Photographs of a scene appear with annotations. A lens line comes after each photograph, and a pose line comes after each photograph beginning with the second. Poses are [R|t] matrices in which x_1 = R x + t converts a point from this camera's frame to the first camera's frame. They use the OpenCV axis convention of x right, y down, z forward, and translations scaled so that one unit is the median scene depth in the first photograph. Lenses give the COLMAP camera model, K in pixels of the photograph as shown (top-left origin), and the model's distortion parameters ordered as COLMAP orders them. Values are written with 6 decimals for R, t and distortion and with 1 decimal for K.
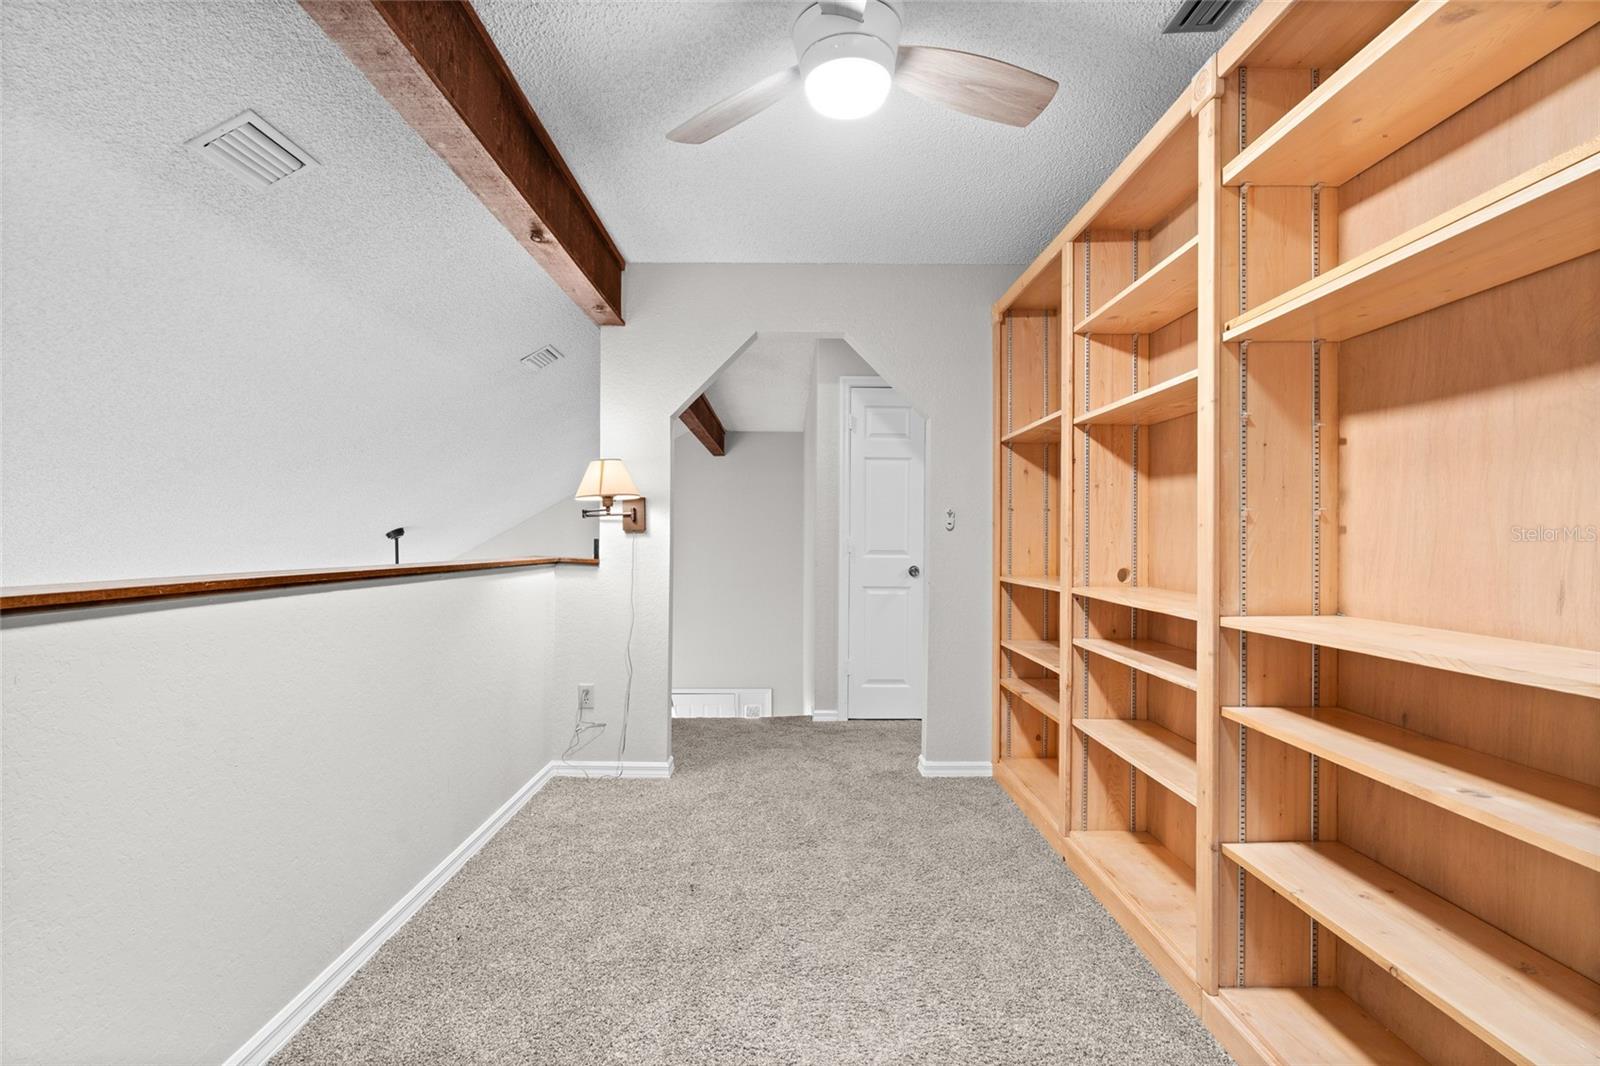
lens RADIAL K [[725.4, 0, 805.2], [0, 725.4, 532.0], [0, 0, 1]] dist [-0.010789, 0.005332]
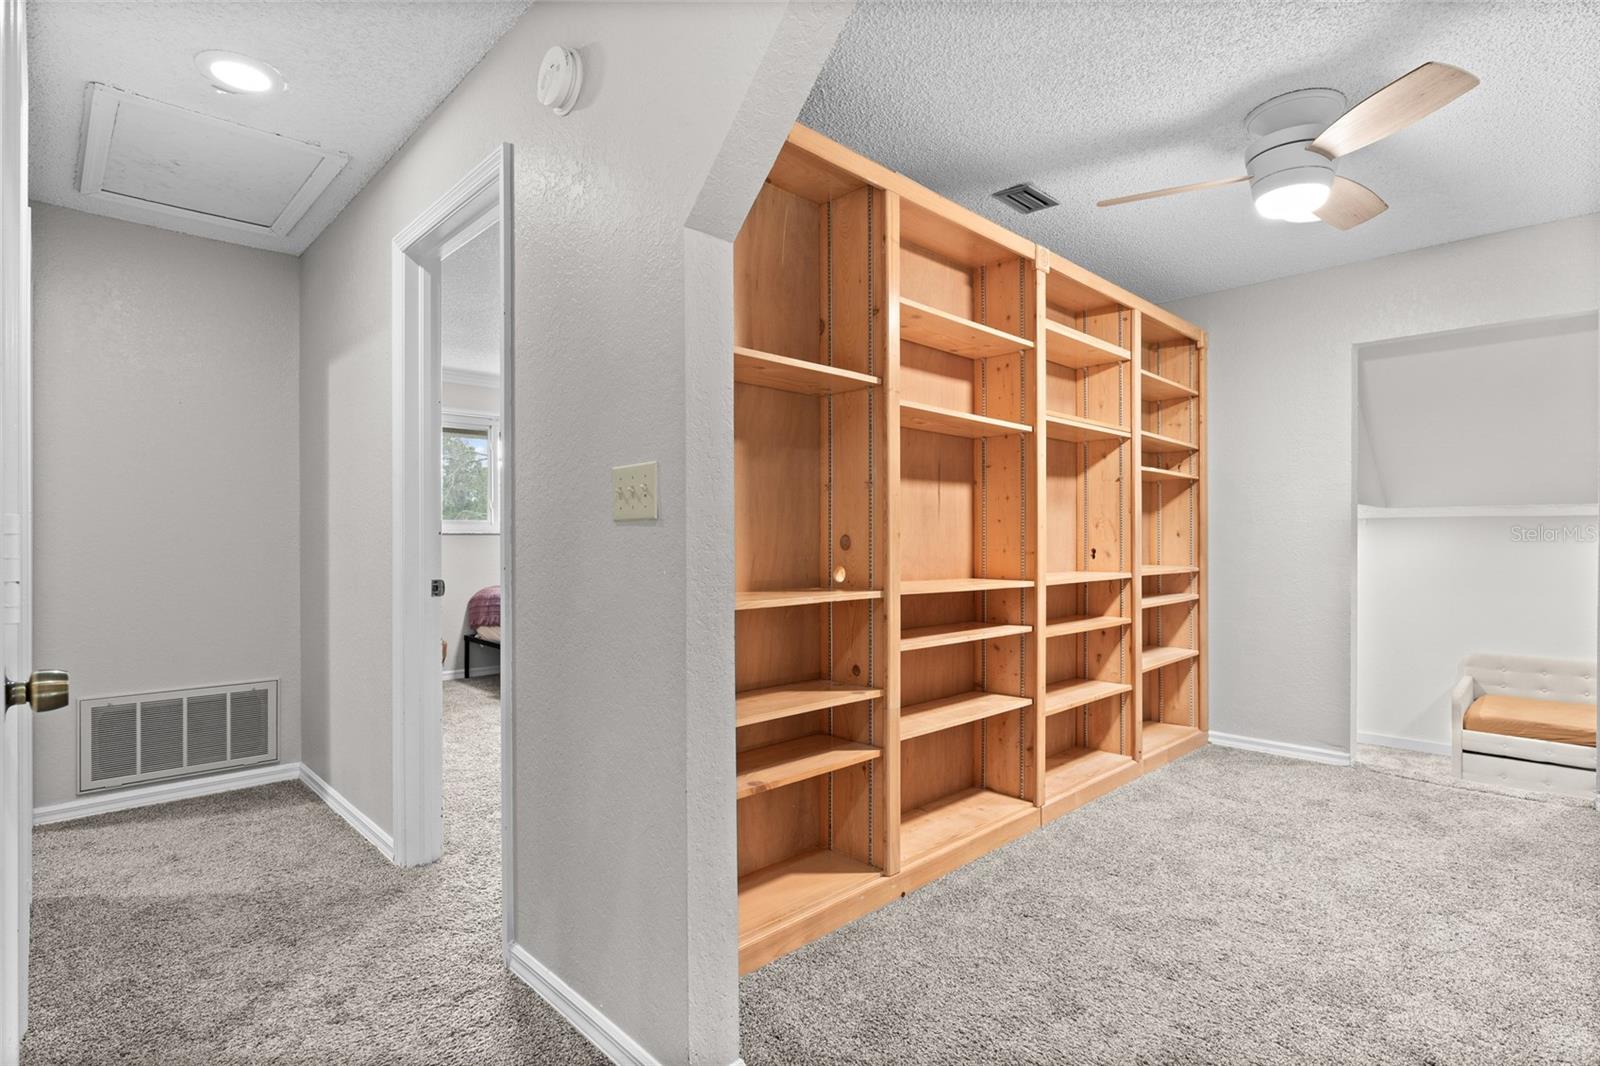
lens RADIAL K [[792.8, 0, 805.0], [0, 792.8, 540.4], [0, 0, 1]] dist [-0.001315, 0.001046]
pose [[-0.692729, -0.007956, 0.721154, -0.193226], [-0.010853, 0.999941, 0.000606, 0.013425], [-0.721116, -0.007407, -0.692775, 1.343302]]
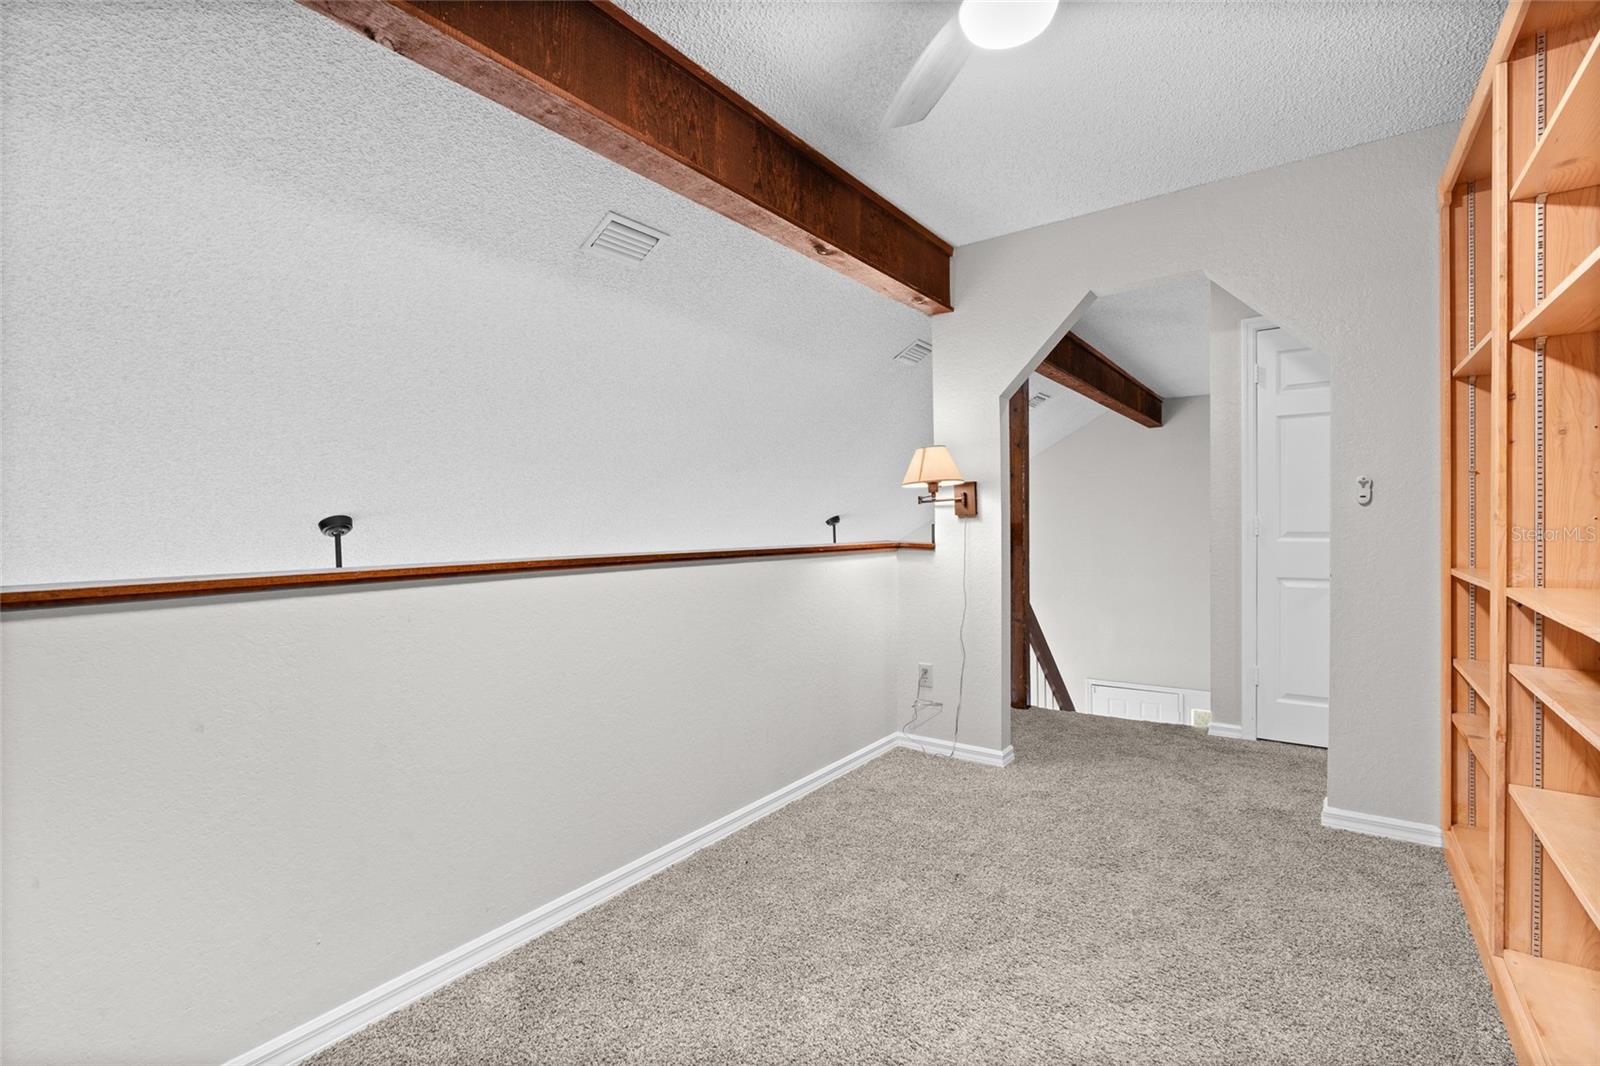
lens RADIAL K [[725.4, 0, 805.2], [0, 725.4, 532.0], [0, 0, 1]] dist [-0.010789, 0.005332]
pose [[0.804905, -0.008958, -0.593336, 0.186625], [0.023136, 0.999600, 0.016295, -0.000157], [0.592952, -0.026843, 0.804790, 0.065164]]
